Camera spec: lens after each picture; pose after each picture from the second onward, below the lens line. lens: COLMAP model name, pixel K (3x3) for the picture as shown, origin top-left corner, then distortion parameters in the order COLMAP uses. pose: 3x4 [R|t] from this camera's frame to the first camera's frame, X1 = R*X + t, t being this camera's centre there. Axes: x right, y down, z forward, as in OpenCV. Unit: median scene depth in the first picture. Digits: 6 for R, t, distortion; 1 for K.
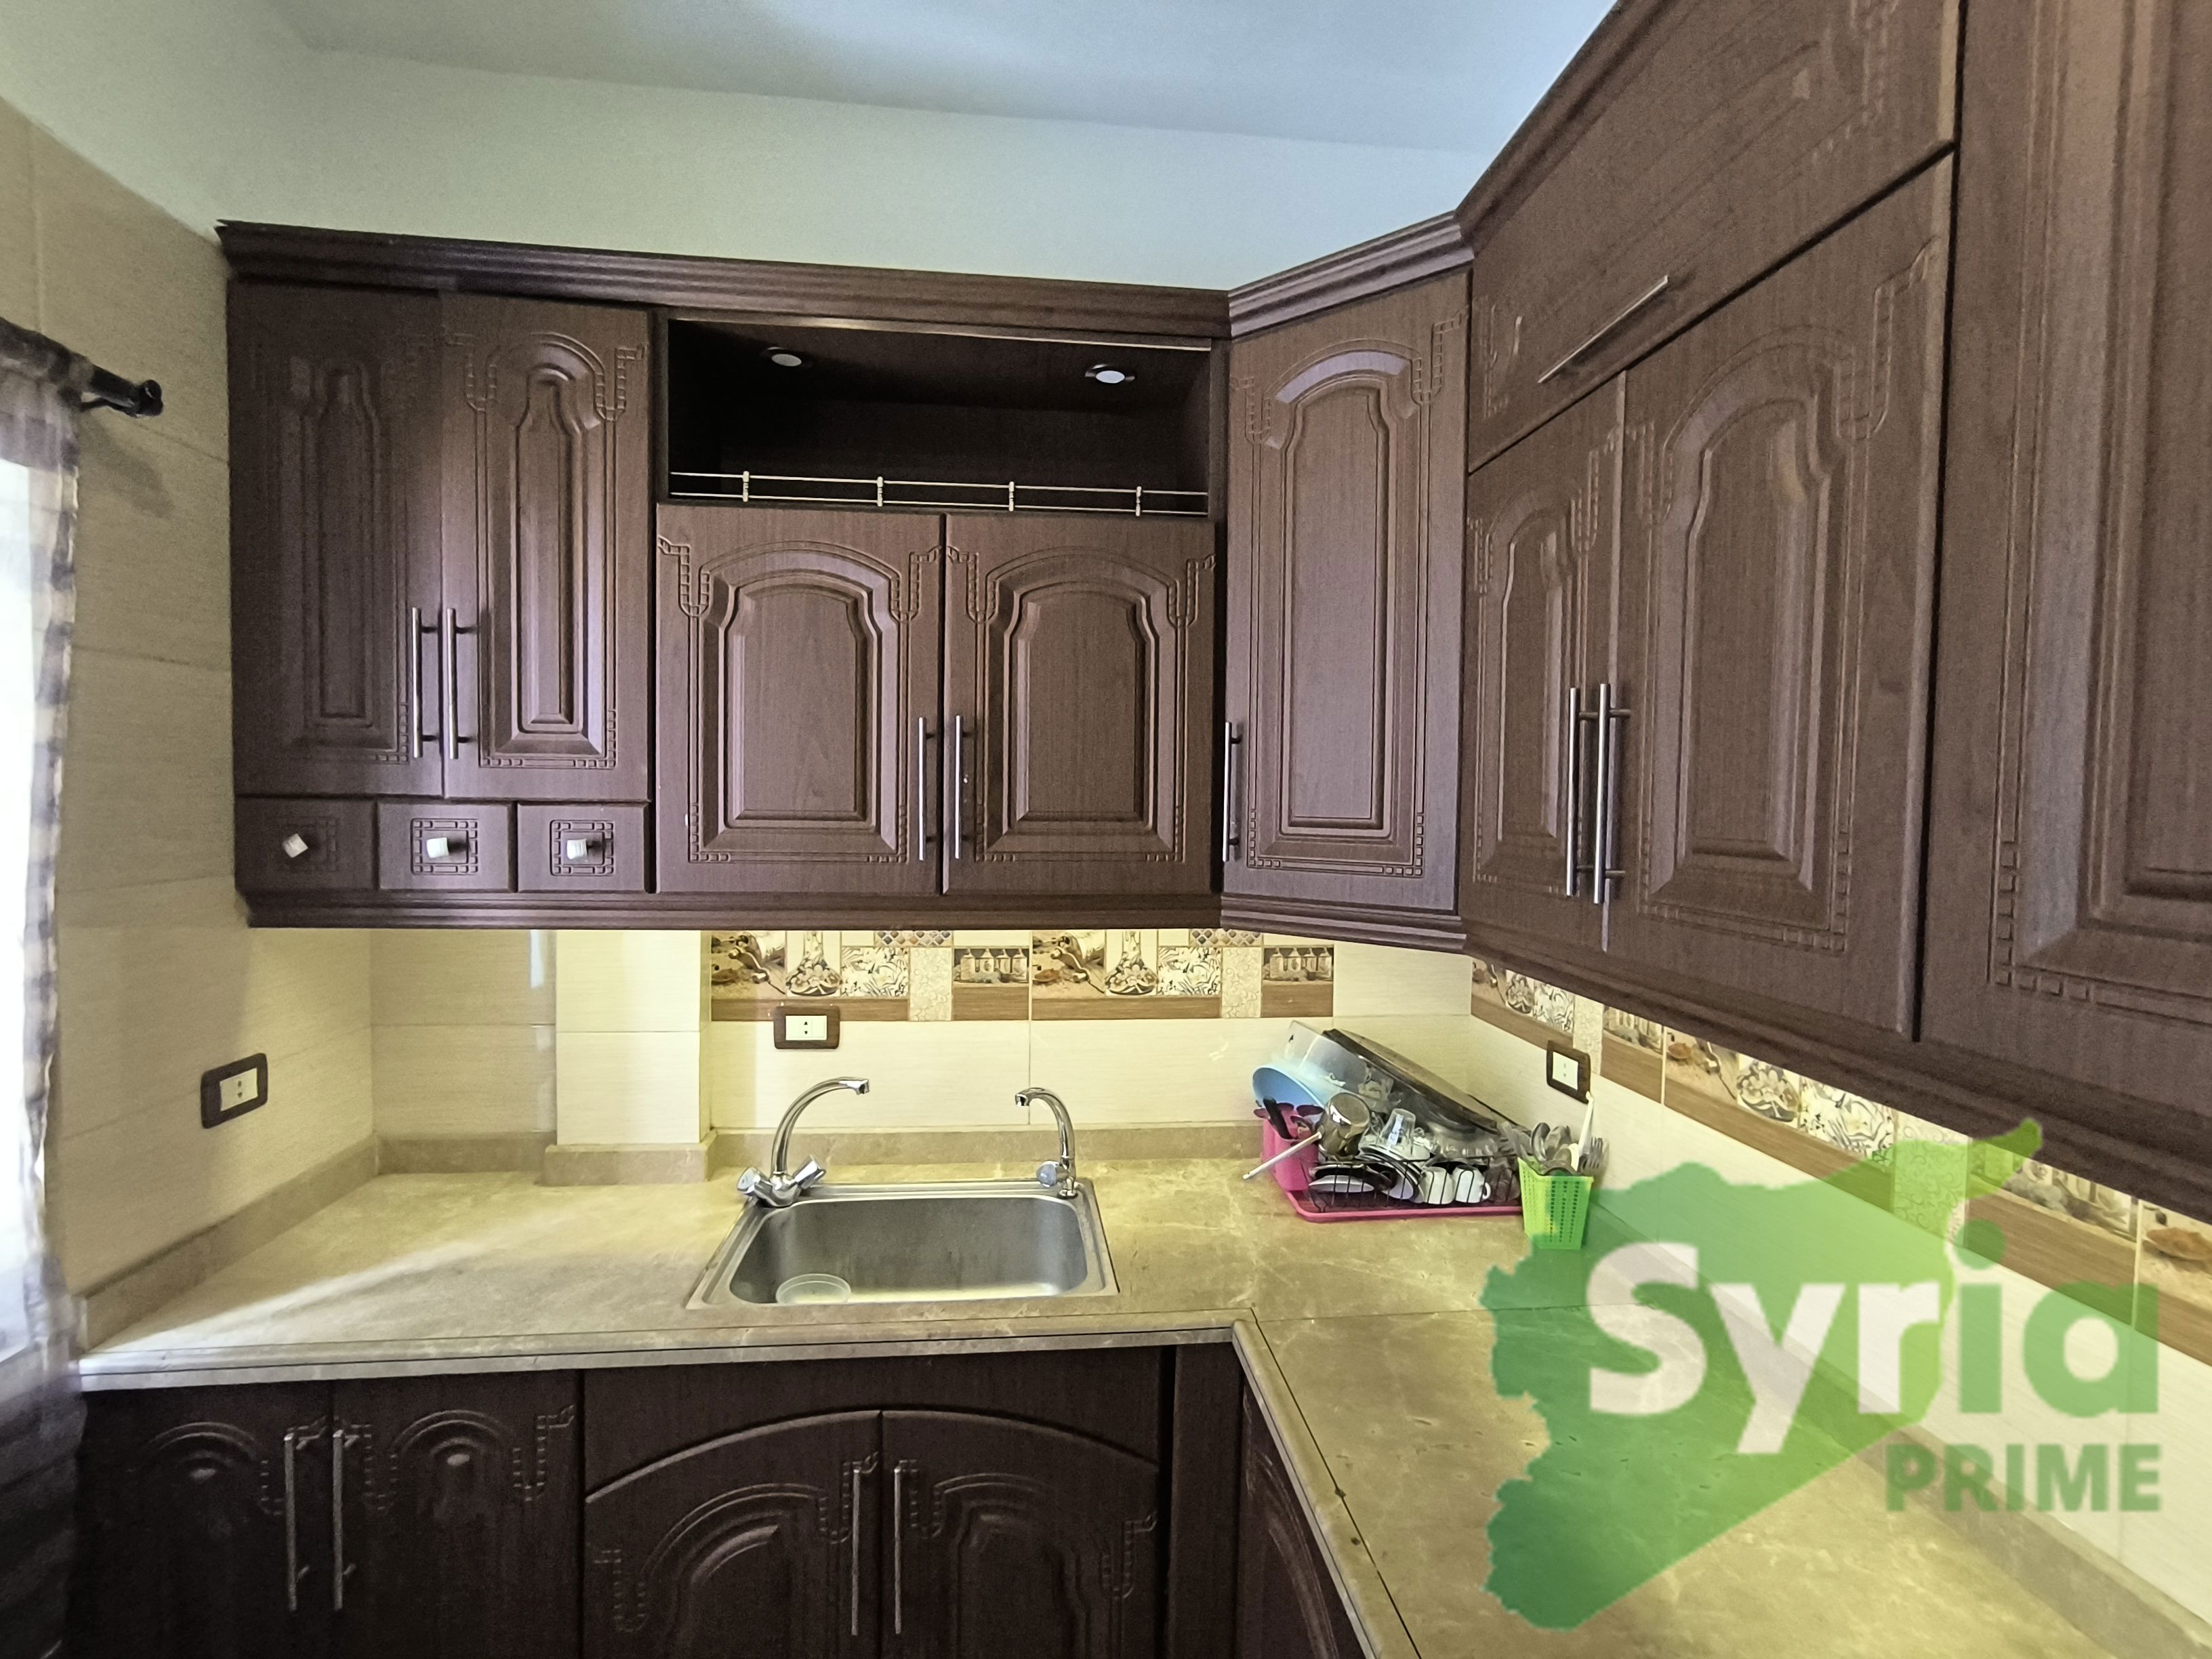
lens RADIAL K [[1005.9, 0, 1106.0], [0, 1005.9, 829.5], [0, 0, 1]] dist [-0.035582, 0.025211]
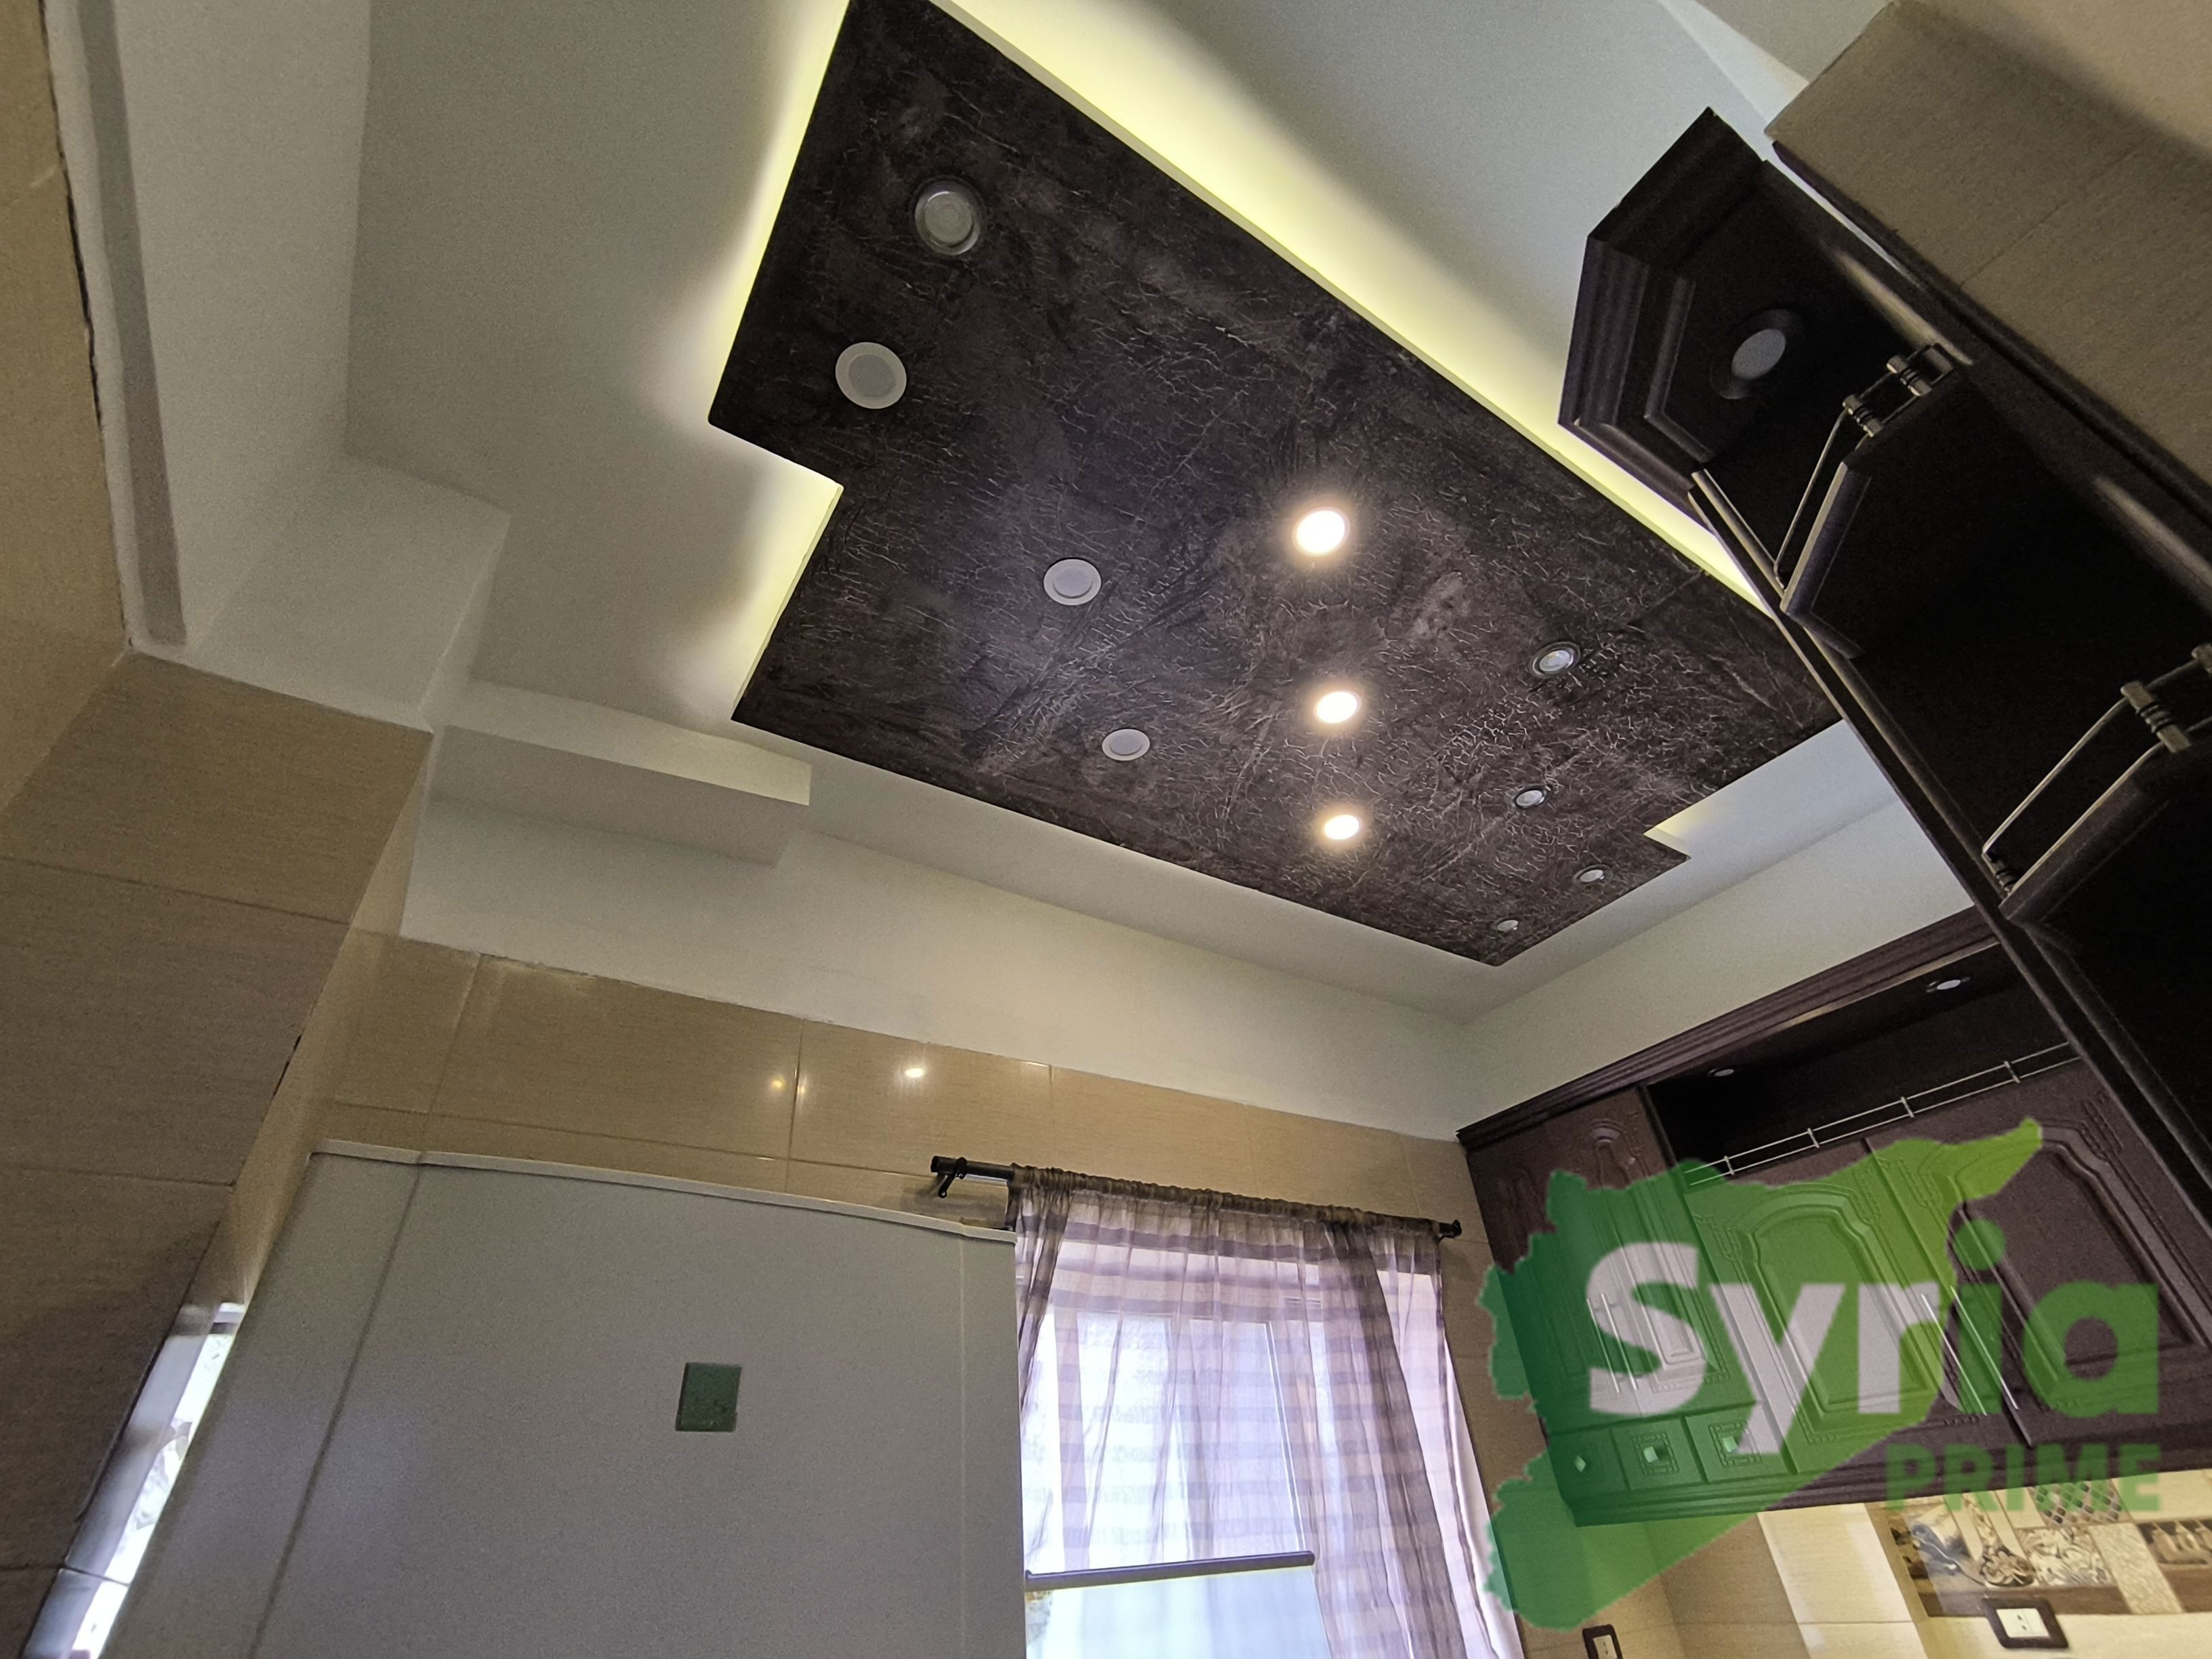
lens RADIAL K [[996.3, 0, 1106.0], [0, 996.3, 829.5], [0, 0, 1]] dist [-0.003438, -0.000514]
pose [[0.457628, -0.565533, -0.686111, 0.585072], [0.051054, 0.787094, -0.614717, 0.161032], [0.887677, 0.246283, 0.389069, -0.641445]]
